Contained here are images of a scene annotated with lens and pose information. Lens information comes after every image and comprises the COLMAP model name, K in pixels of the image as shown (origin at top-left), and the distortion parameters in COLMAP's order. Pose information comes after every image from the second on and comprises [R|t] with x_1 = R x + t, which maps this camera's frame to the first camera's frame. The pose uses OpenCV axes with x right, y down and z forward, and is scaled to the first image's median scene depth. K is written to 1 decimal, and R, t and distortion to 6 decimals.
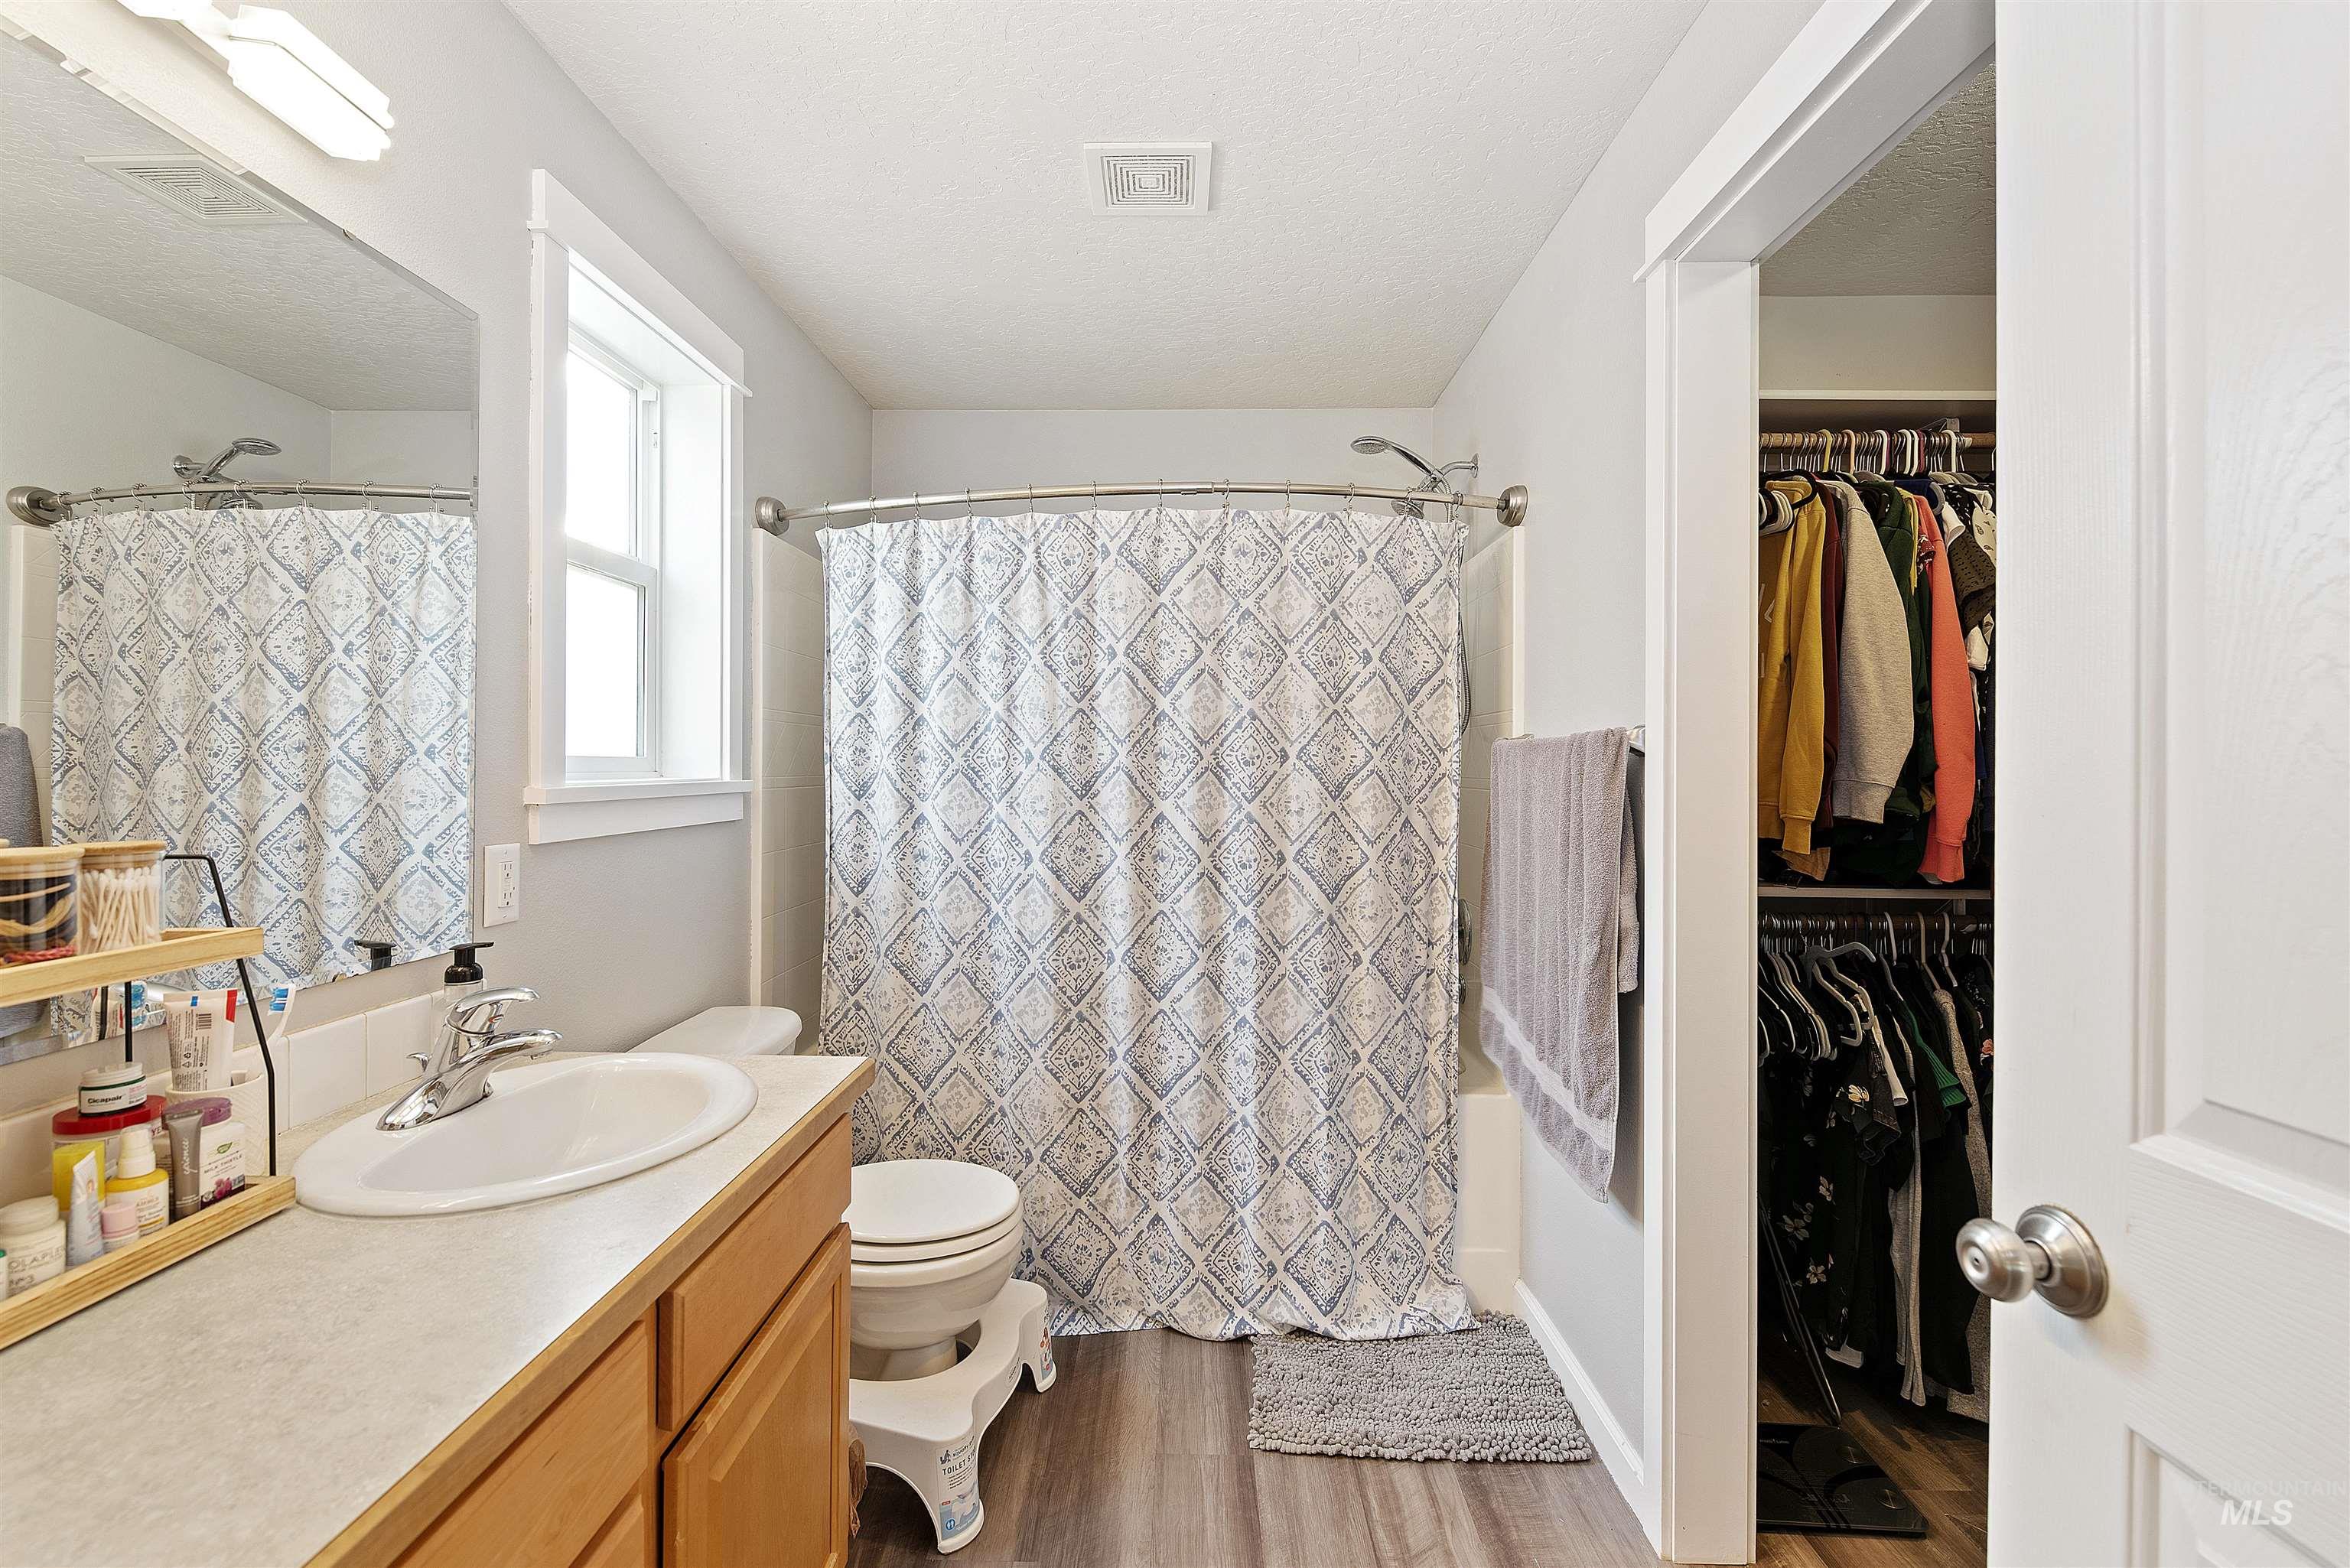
lens RADIAL K [[989.0, 0, 1176.1], [0, 989.0, 766.7], [0, 0, 1]] dist [0.001888, -0.006250]
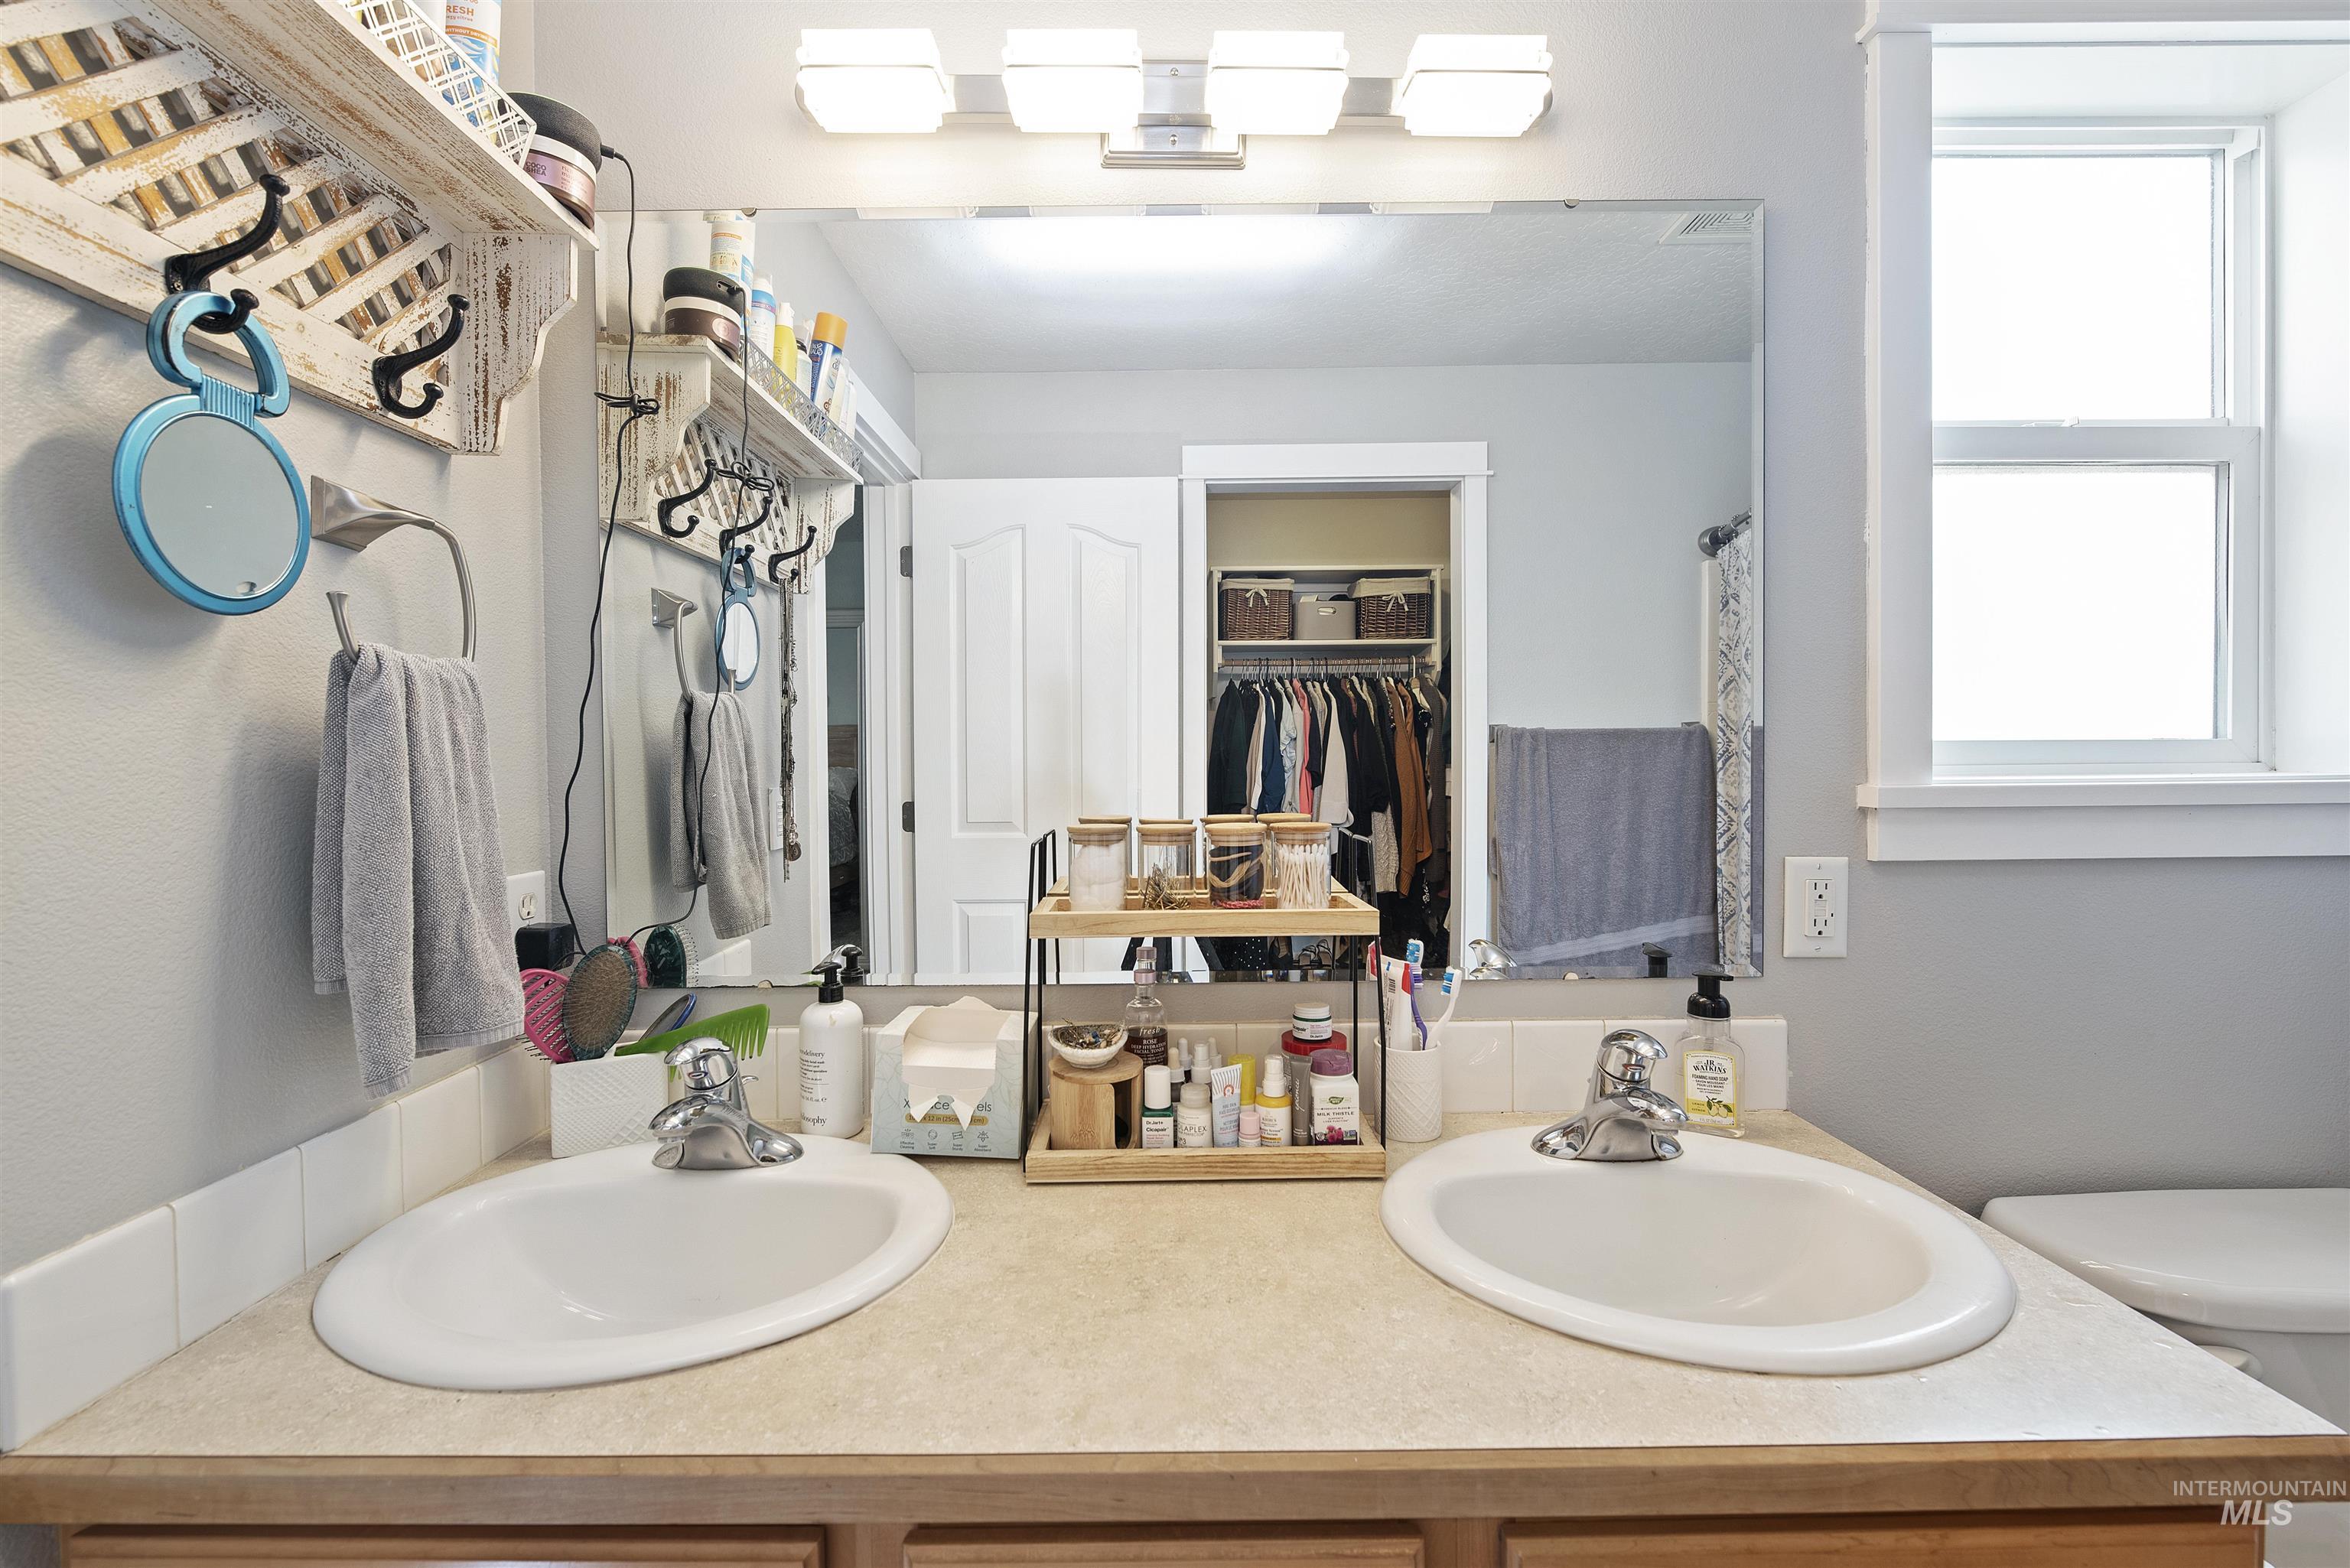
lens RADIAL K [[989.0, 0, 1176.1], [0, 989.0, 766.7], [0, 0, 1]] dist [0.001888, -0.006250]
pose [[0.007612, 0.008683, -0.999933, 0.089637], [0.006779, 0.999939, 0.008735, -0.003102], [0.999948, -0.006845, 0.007553, 0.447621]]
